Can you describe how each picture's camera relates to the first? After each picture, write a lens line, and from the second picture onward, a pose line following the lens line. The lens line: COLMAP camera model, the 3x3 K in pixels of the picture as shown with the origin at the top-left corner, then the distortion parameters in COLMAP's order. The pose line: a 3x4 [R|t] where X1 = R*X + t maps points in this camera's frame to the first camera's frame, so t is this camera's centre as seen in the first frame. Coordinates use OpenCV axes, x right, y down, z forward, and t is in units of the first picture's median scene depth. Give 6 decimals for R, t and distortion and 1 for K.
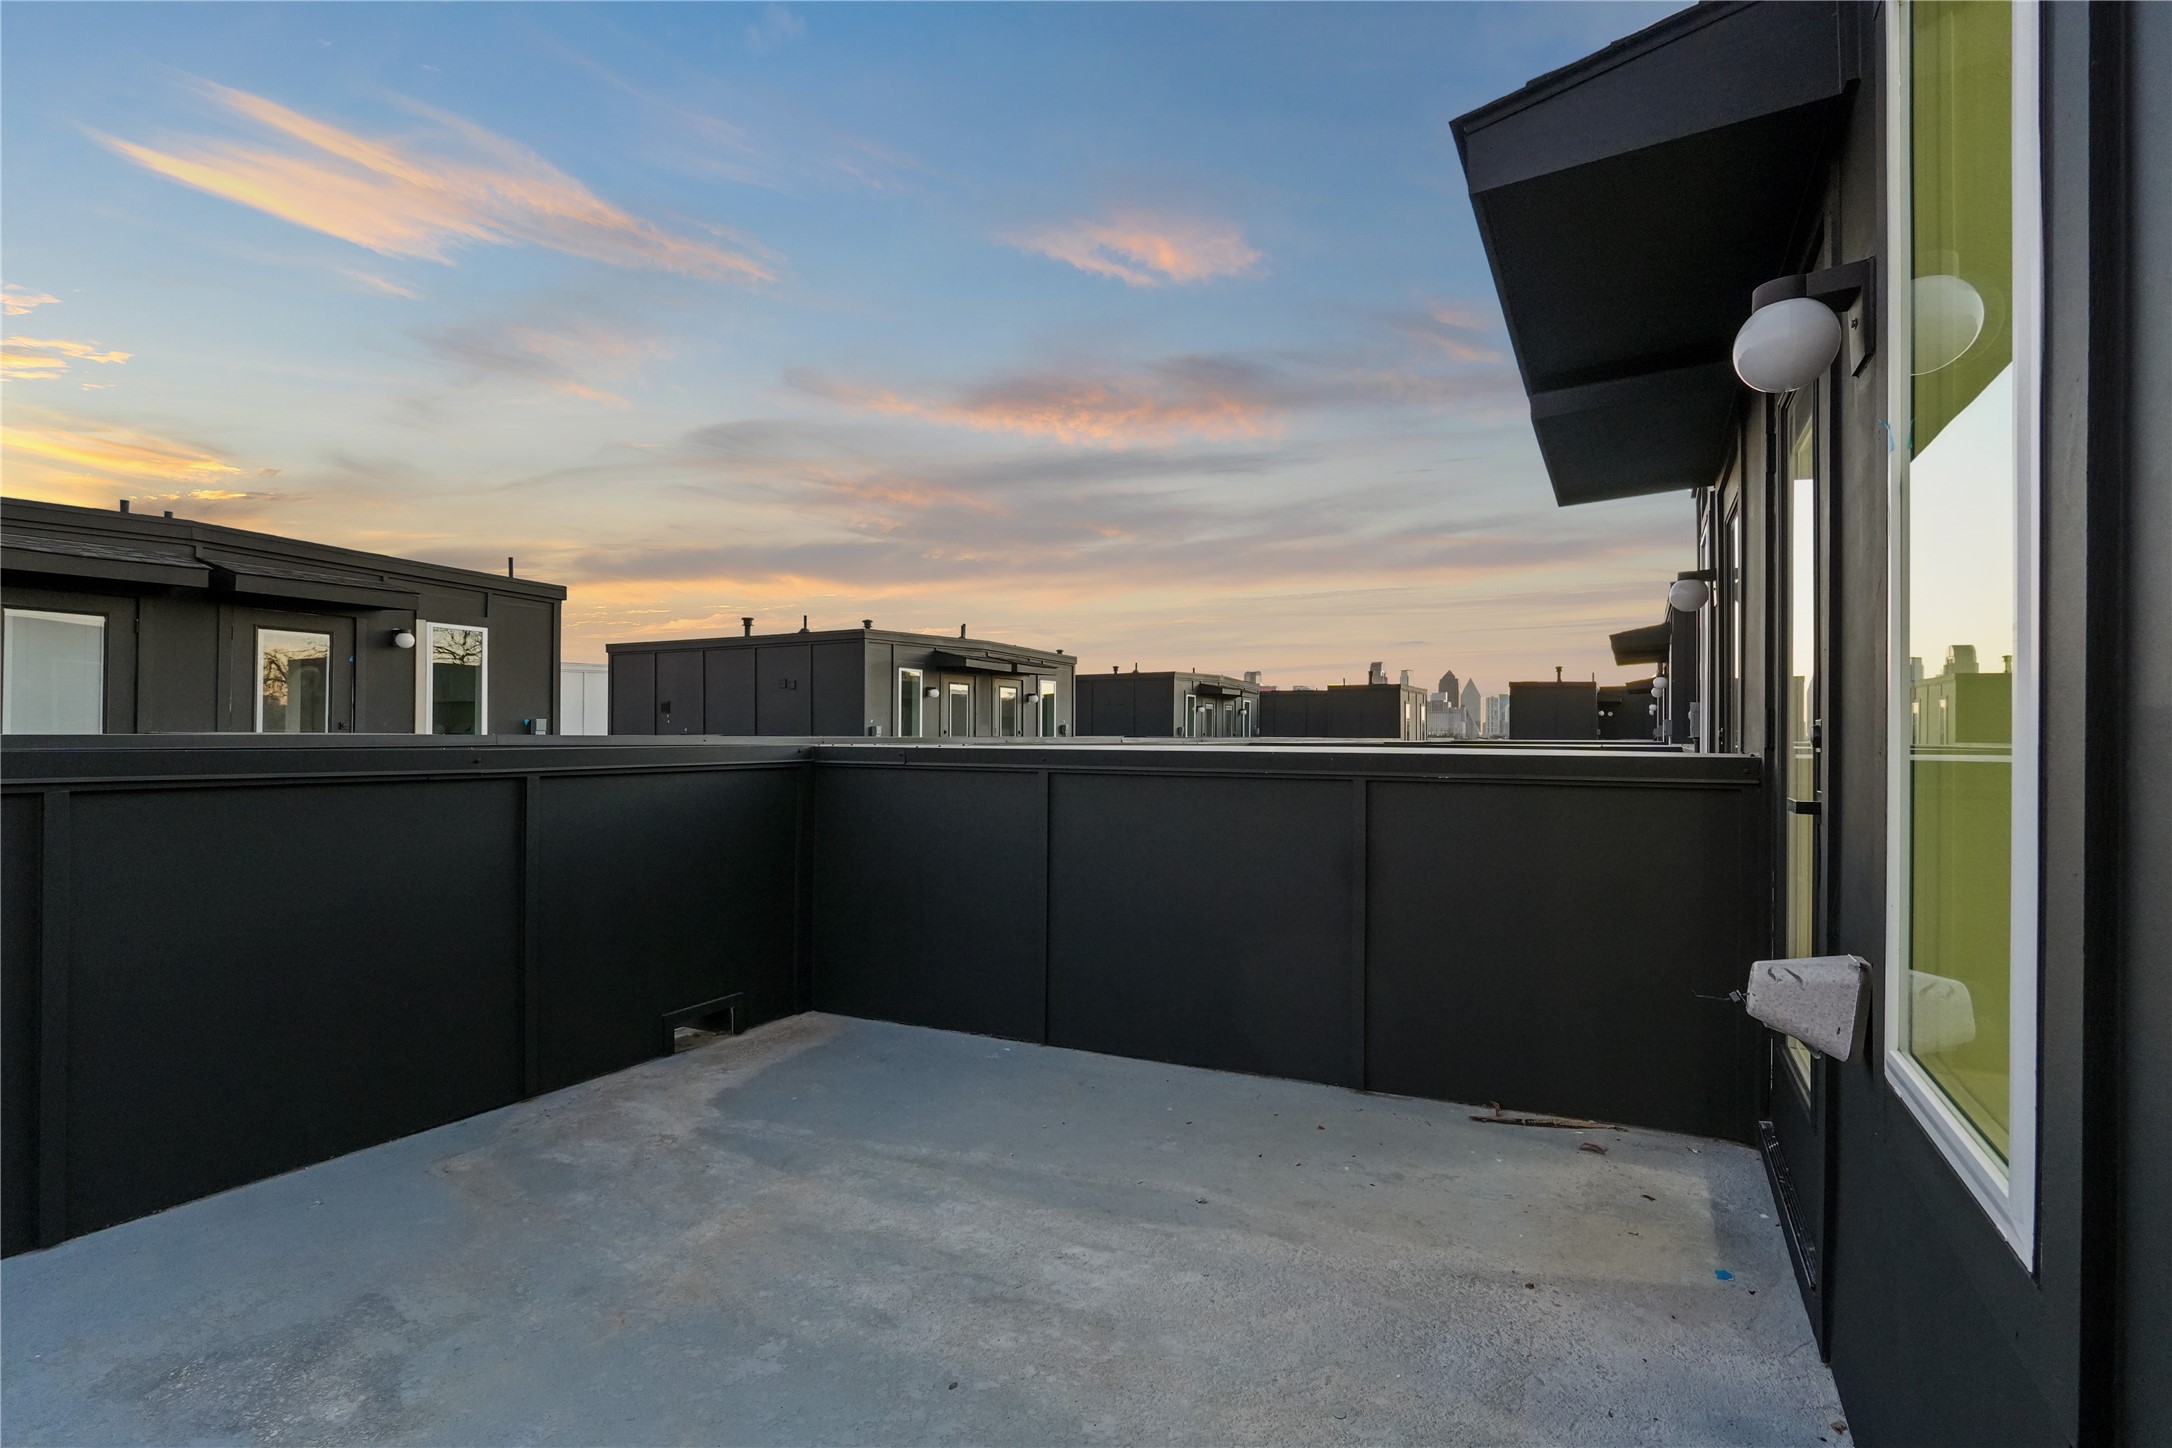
lens RADIAL K [[1002.0, 0, 1095.0], [0, 1002.0, 728.3], [0, 0, 1]] dist [0.000644, -0.000393]
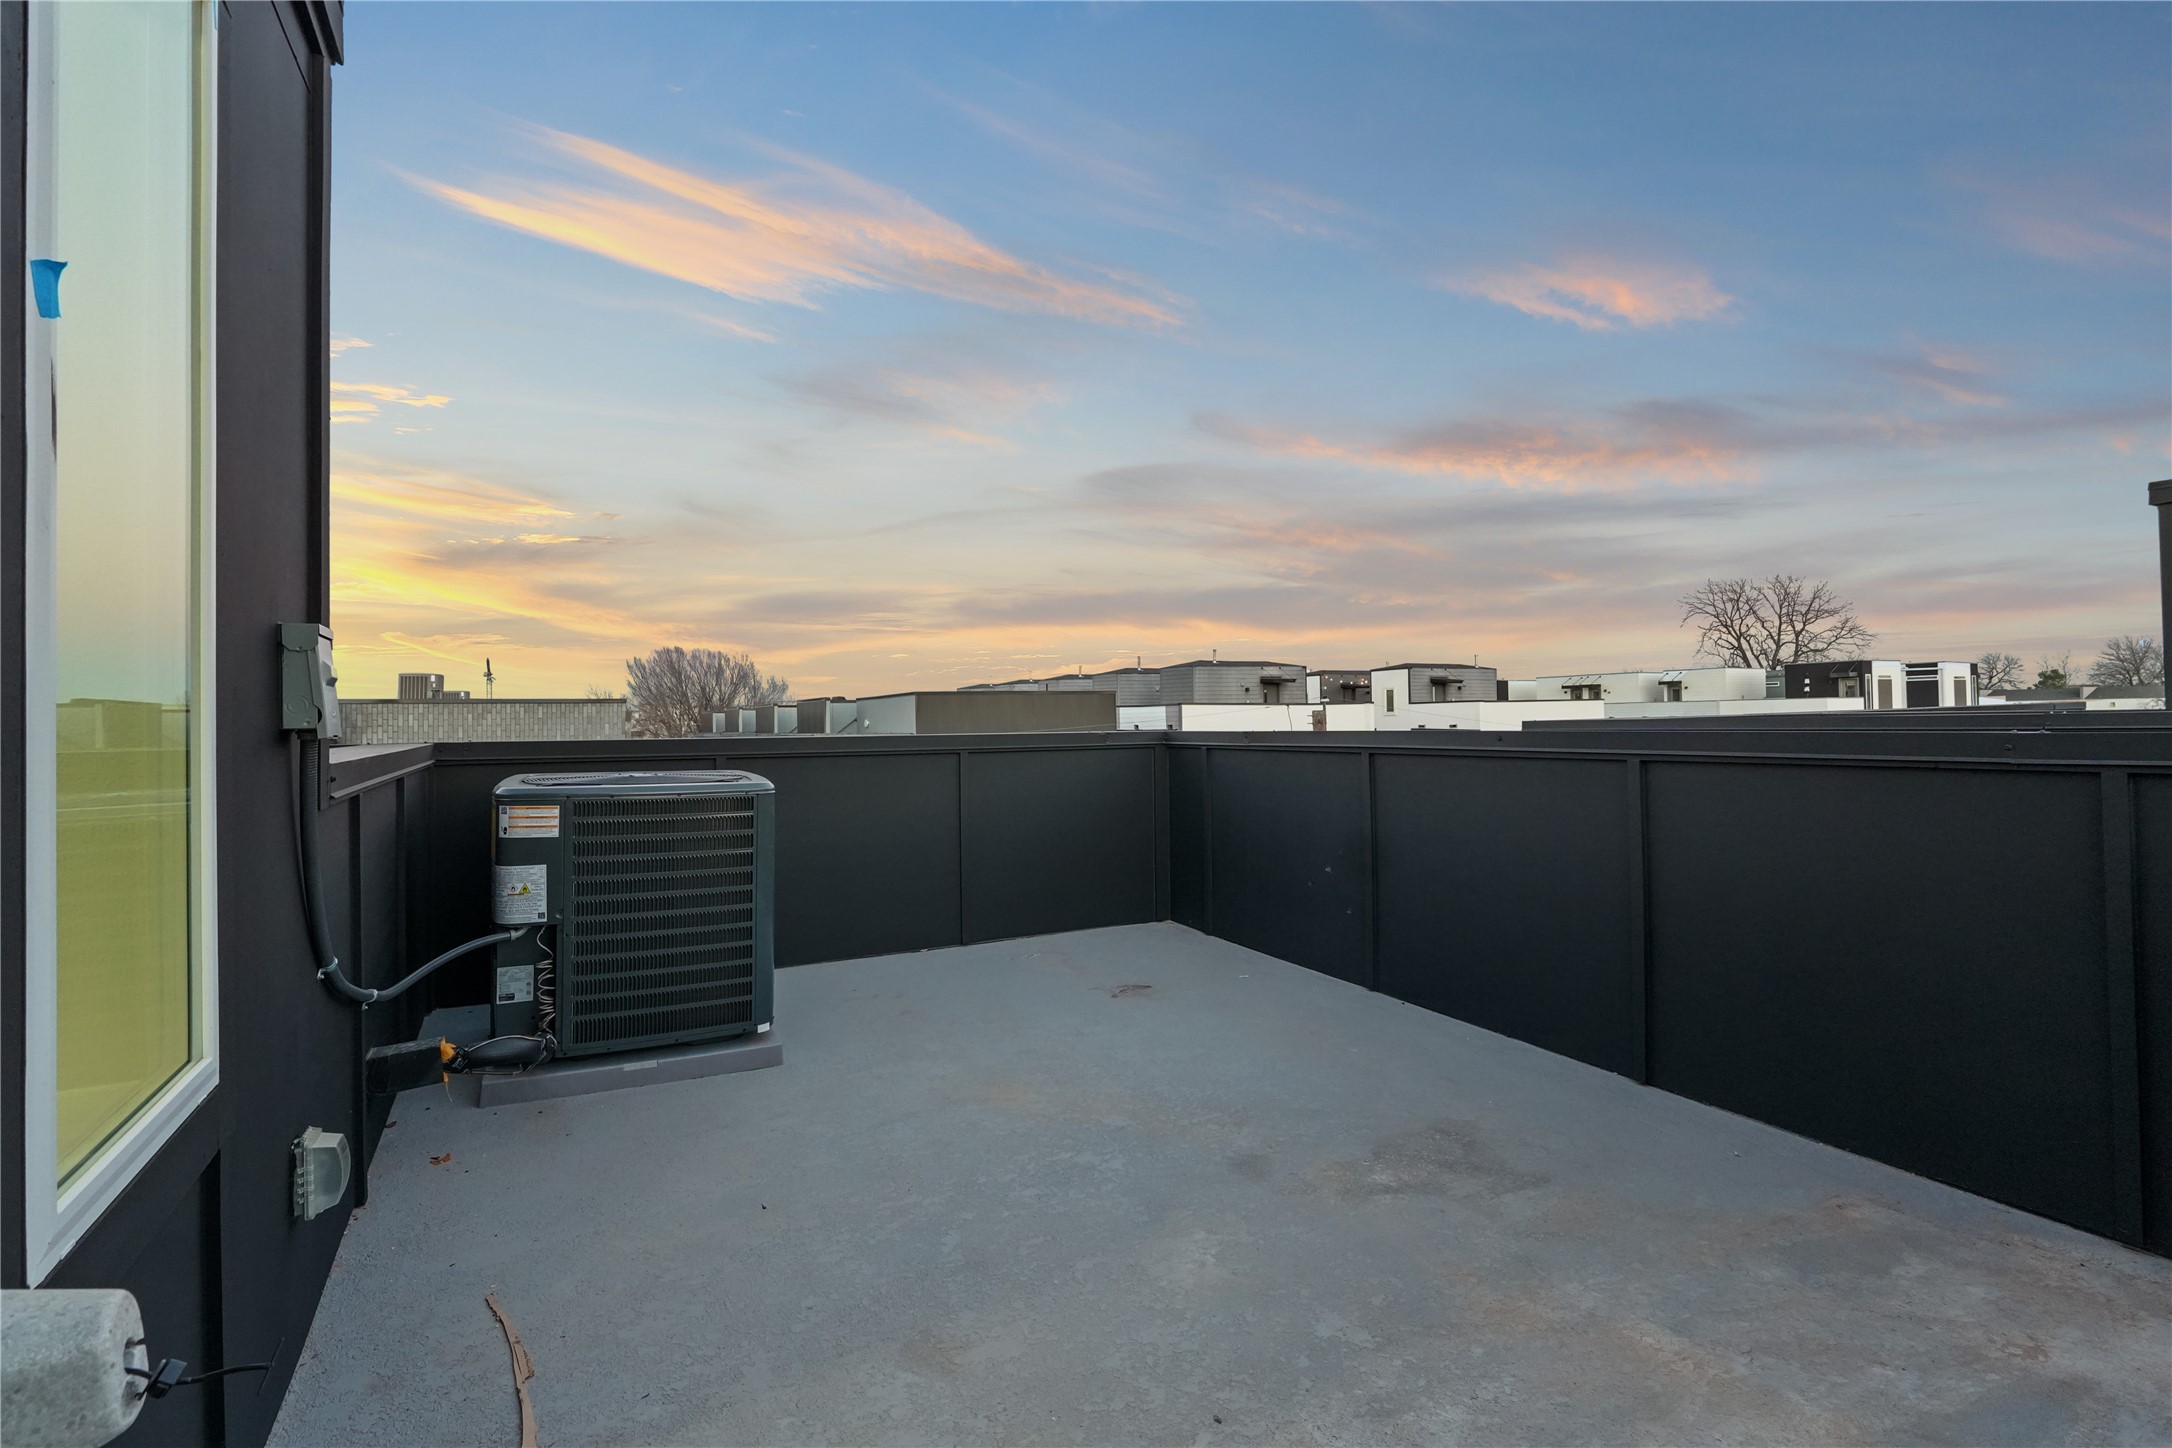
lens RADIAL K [[1002.0, 0, 1095.3], [0, 1002.0, 721.8], [0, 0, 1]] dist [0.000644, -0.000393]
pose [[-0.532089, 0.000856, -0.846688, 0.470395], [0.016883, 0.999811, -0.009600, 0.007797], [0.846520, -0.019403, -0.532003, 0.936609]]
